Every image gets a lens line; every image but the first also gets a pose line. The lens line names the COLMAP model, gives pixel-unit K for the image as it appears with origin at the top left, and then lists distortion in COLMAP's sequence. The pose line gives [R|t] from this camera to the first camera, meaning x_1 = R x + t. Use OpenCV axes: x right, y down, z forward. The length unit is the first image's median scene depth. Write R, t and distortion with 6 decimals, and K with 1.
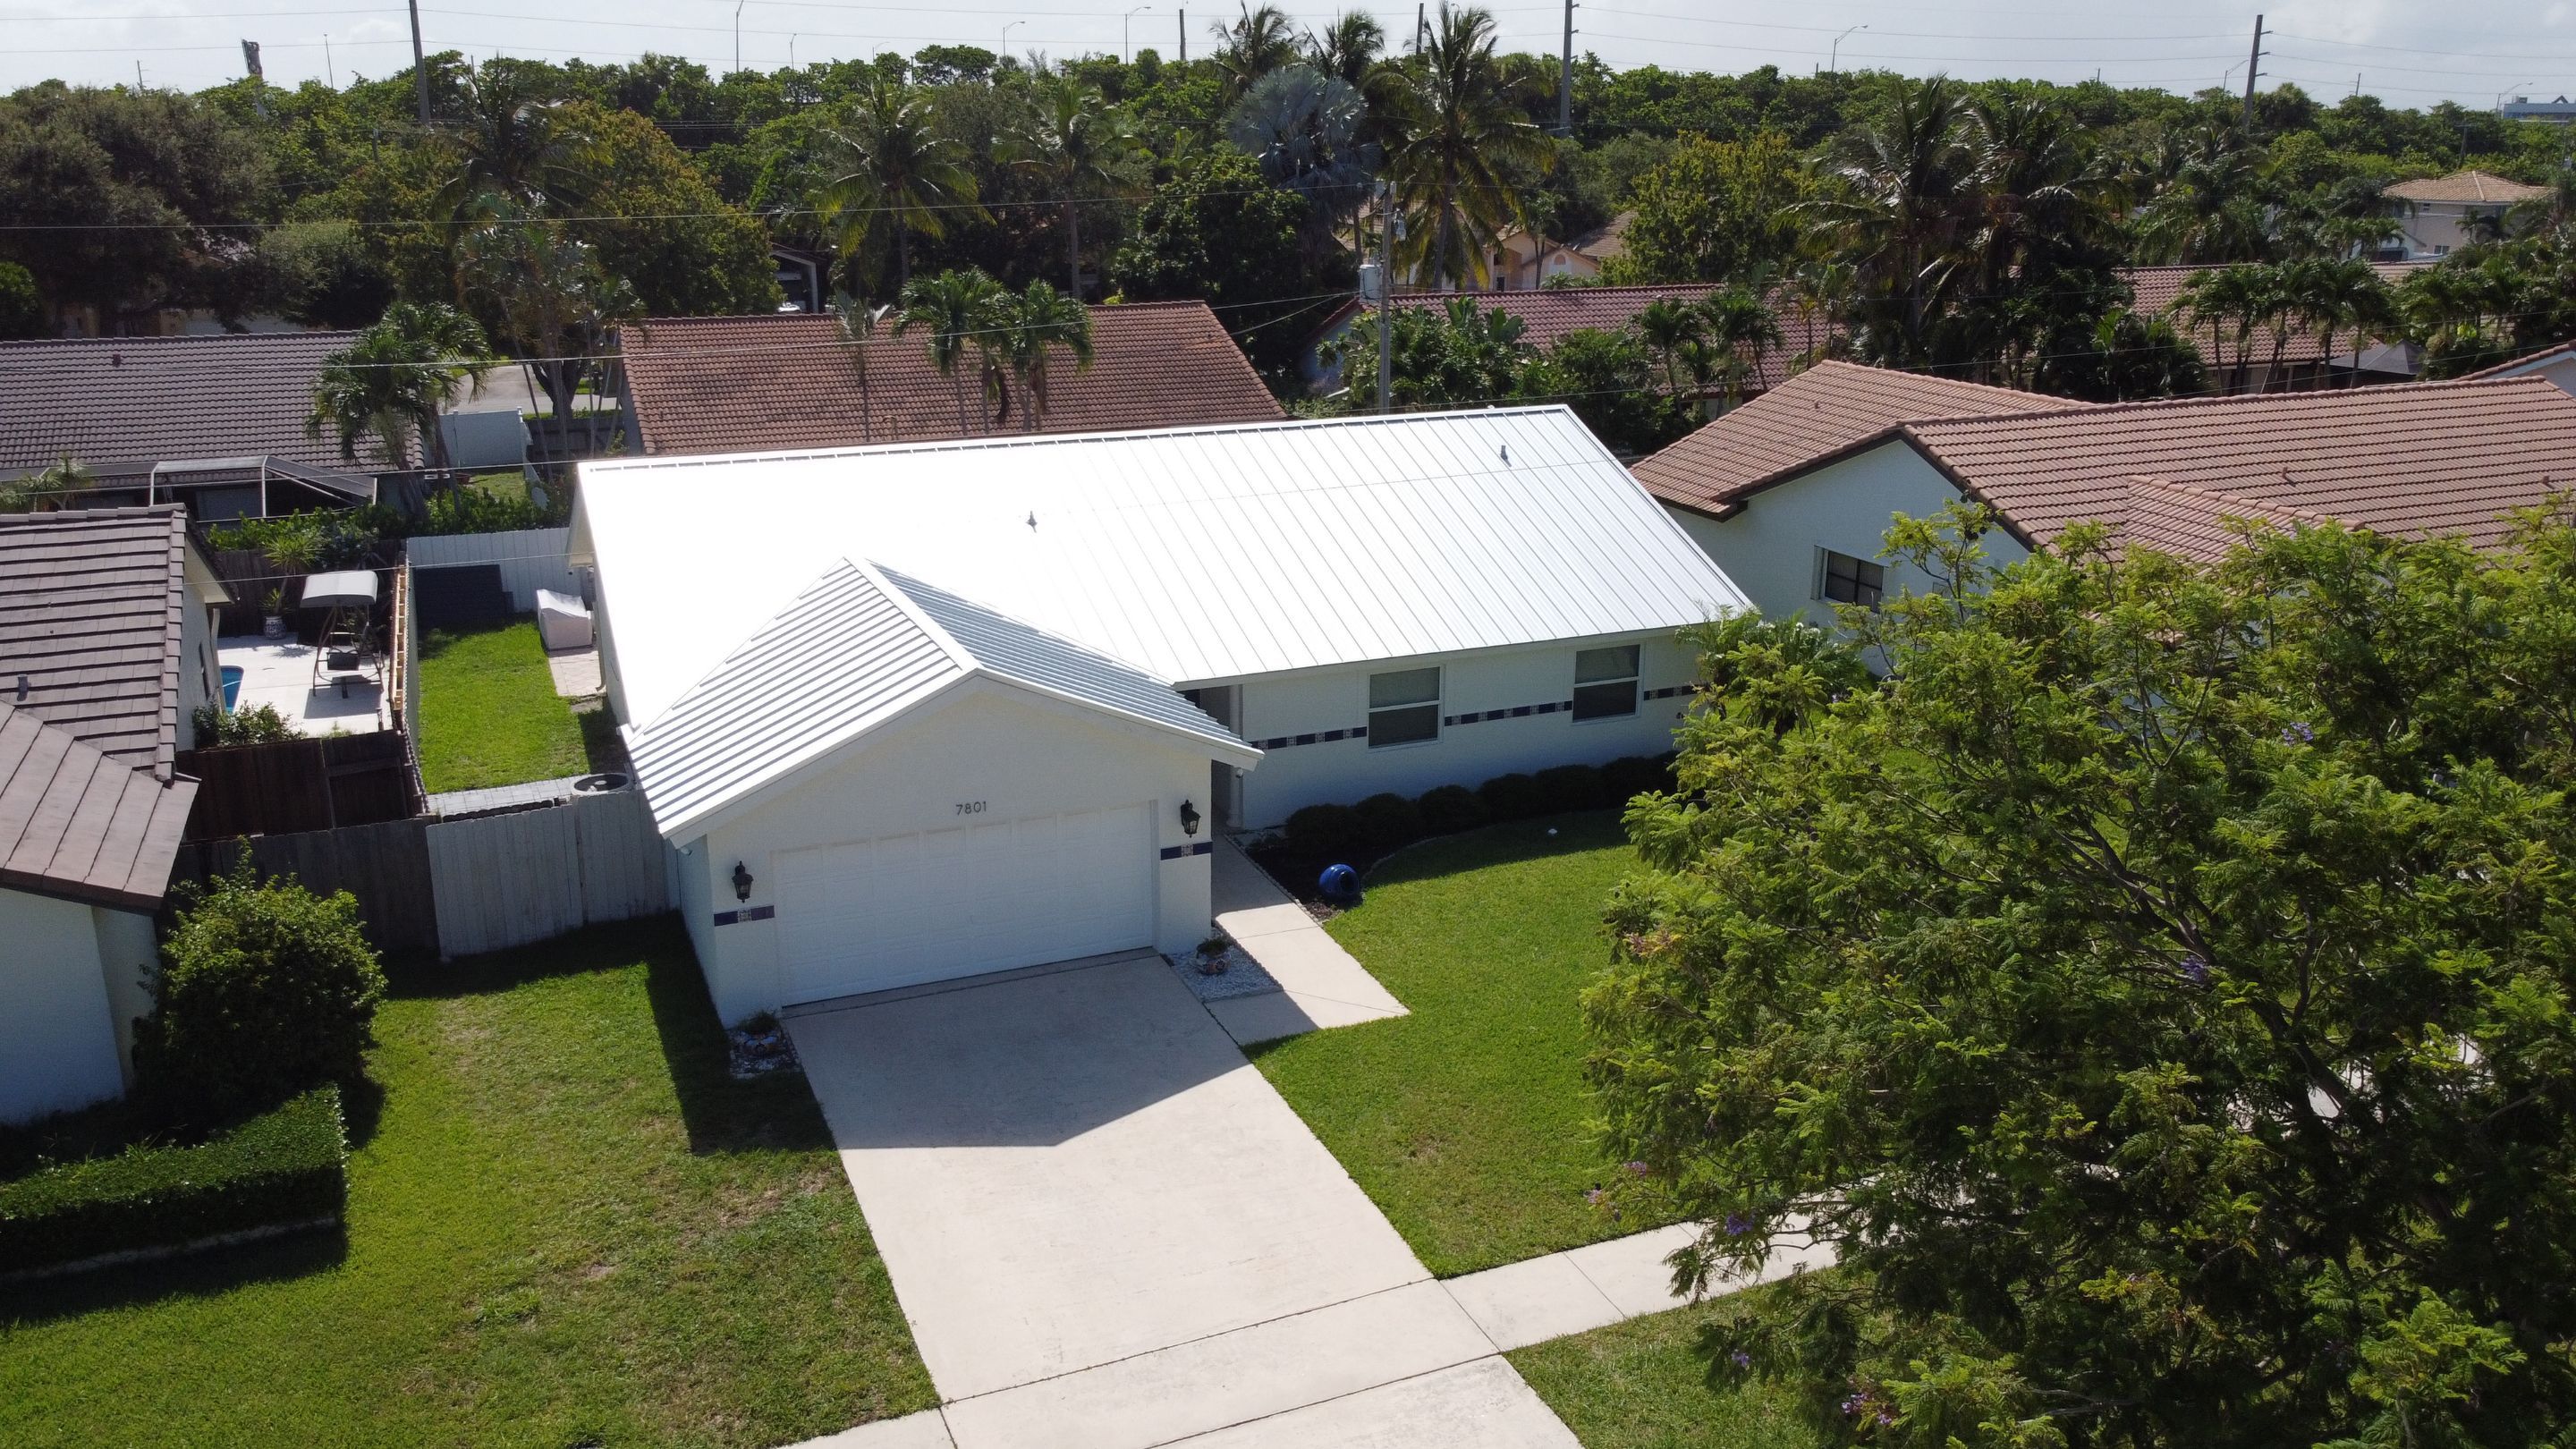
lens RADIAL K [[1944.1, 0, 1283.6], [0, 1944.1, 724.4], [0, 0, 1]] dist [0.002602, -0.000326]
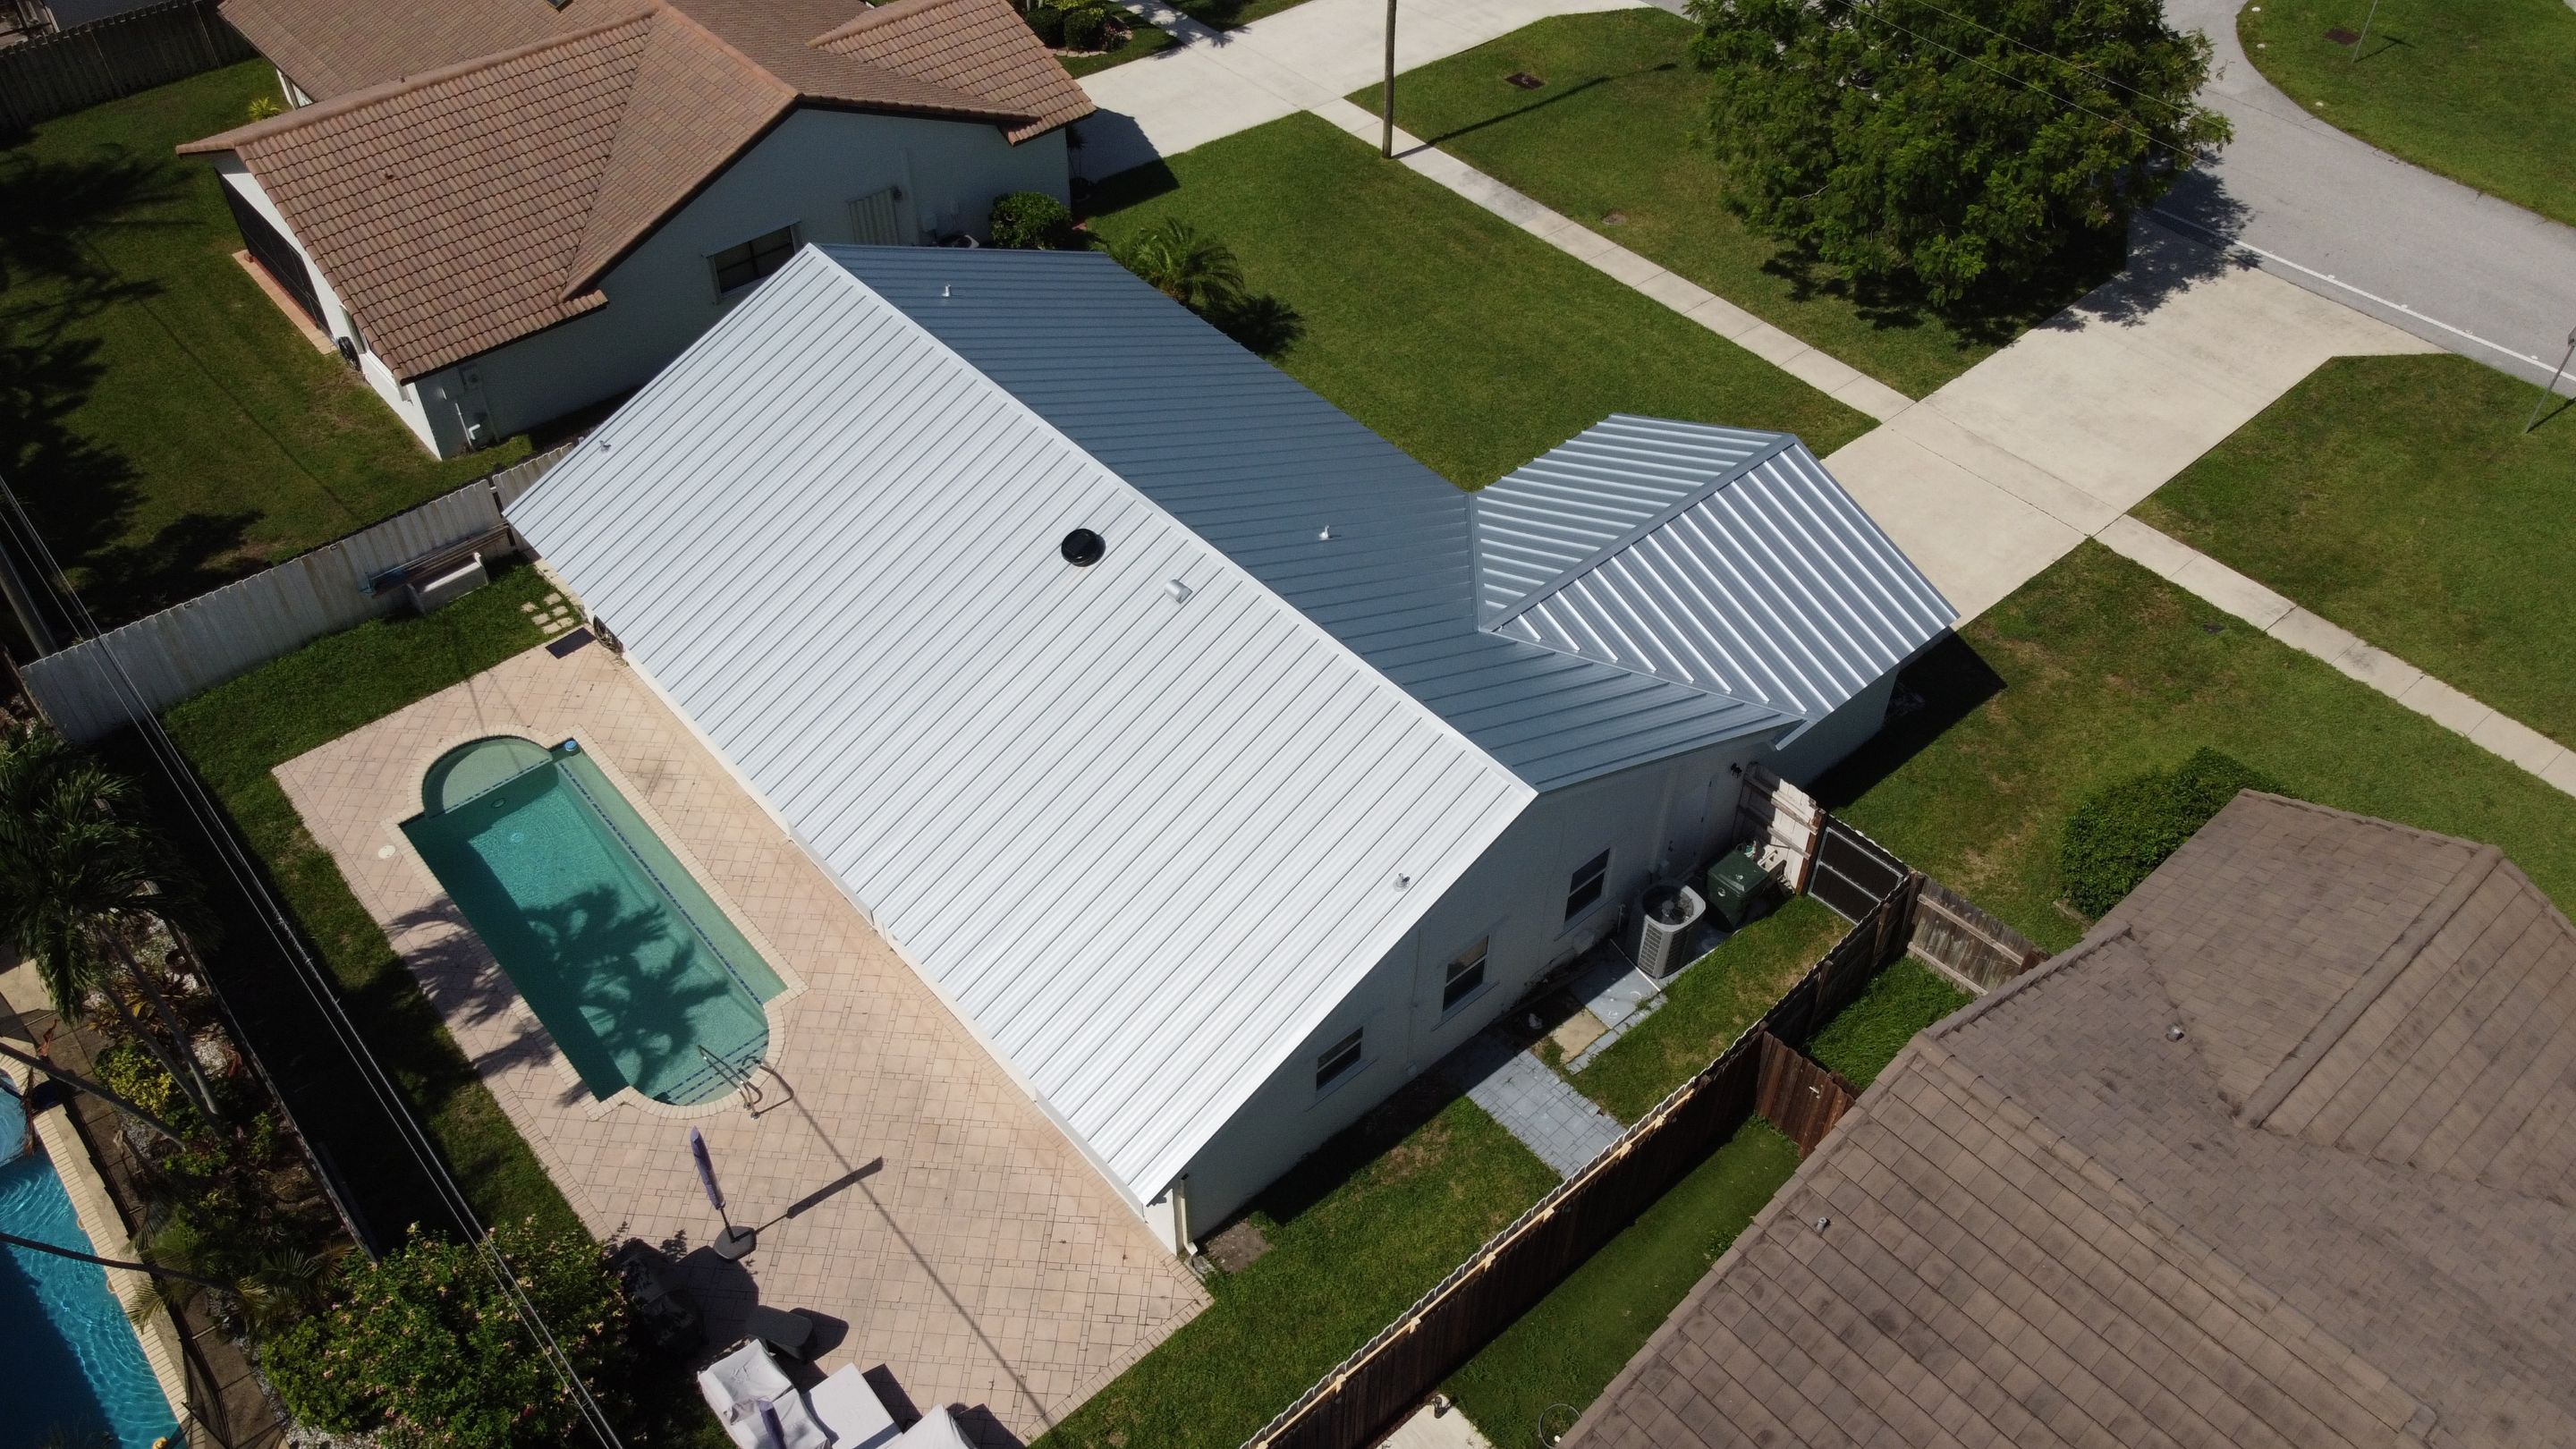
lens RADIAL K [[1944.1, 0, 1283.6], [0, 1944.1, 724.4], [0, 0, 1]] dist [0.002602, -0.000326]
pose [[-0.302418, -0.670818, 0.677161, -1.130297], [0.274596, 0.618993, 0.735829, -1.027935], [-0.912765, 0.408474, -0.002990, 1.414598]]
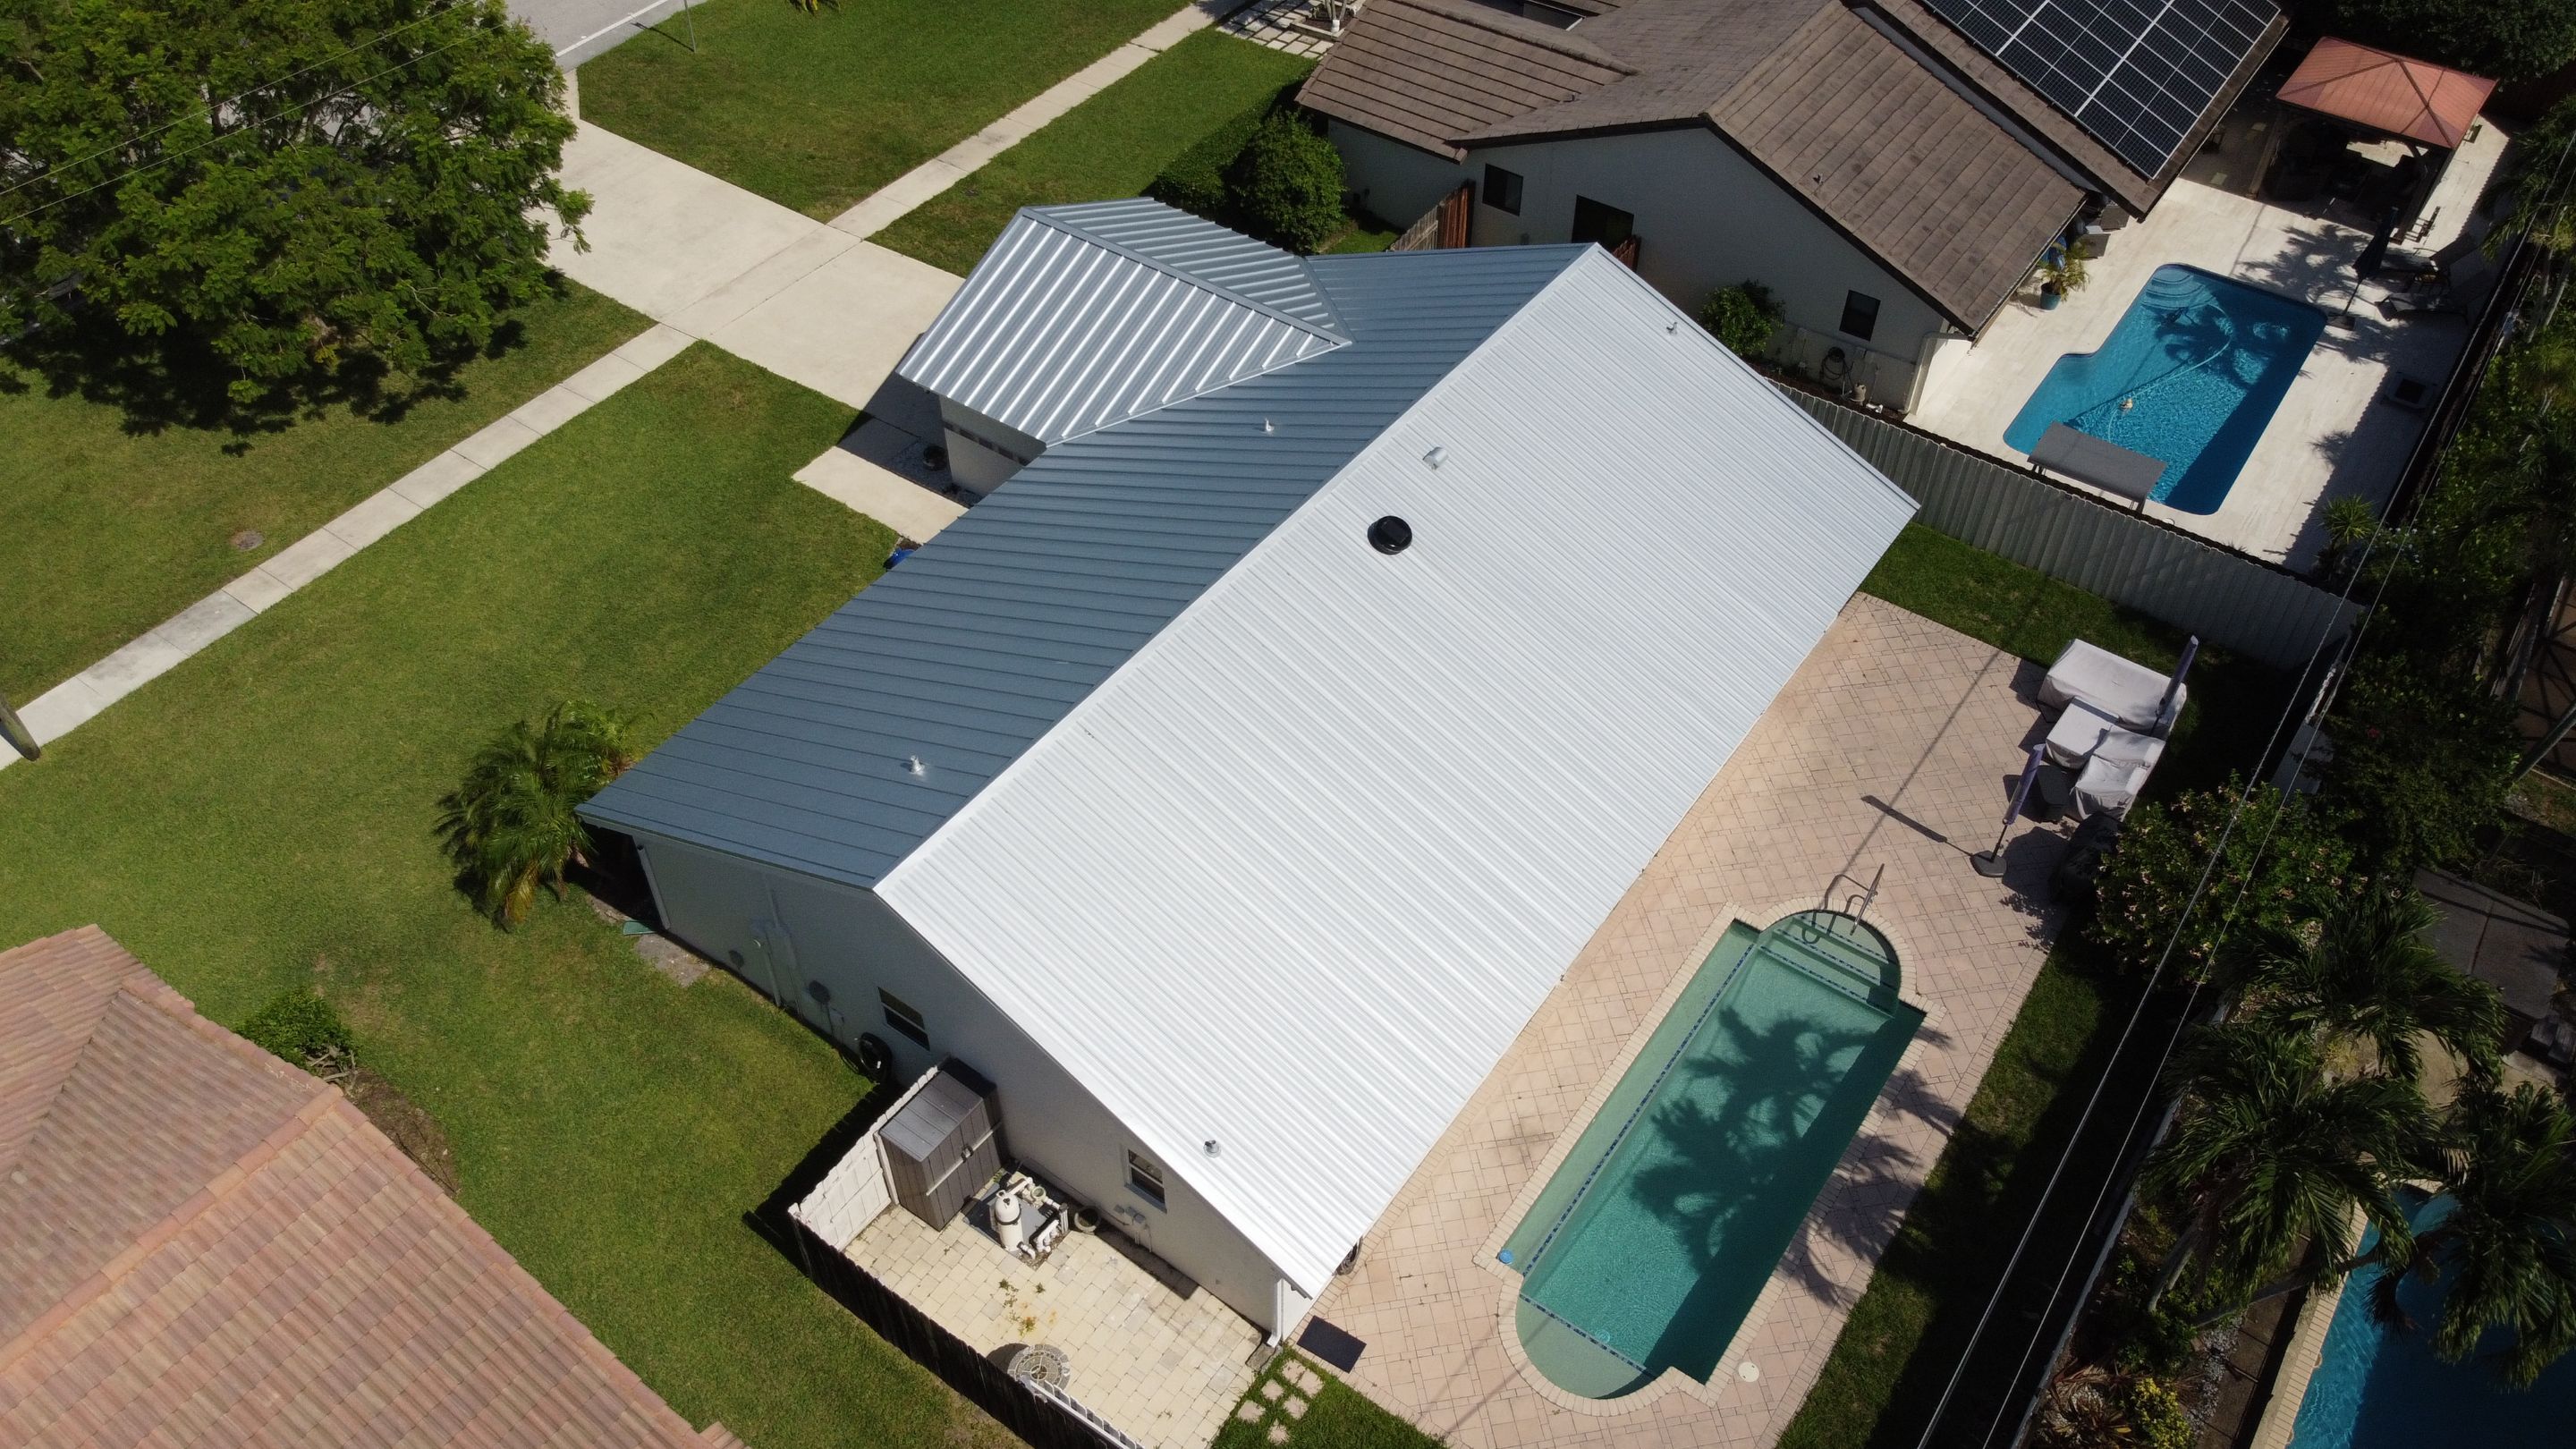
lens RADIAL K [[1944.1, 0, 1283.6], [0, 1944.1, 724.4], [0, 0, 1]] dist [0.002602, -0.000326]
pose [[-0.856134, 0.362247, -0.368526, 0.389312], [-0.160783, 0.491026, 0.856179, -1.199807], [0.491104, 0.792257, -0.362141, 1.991432]]
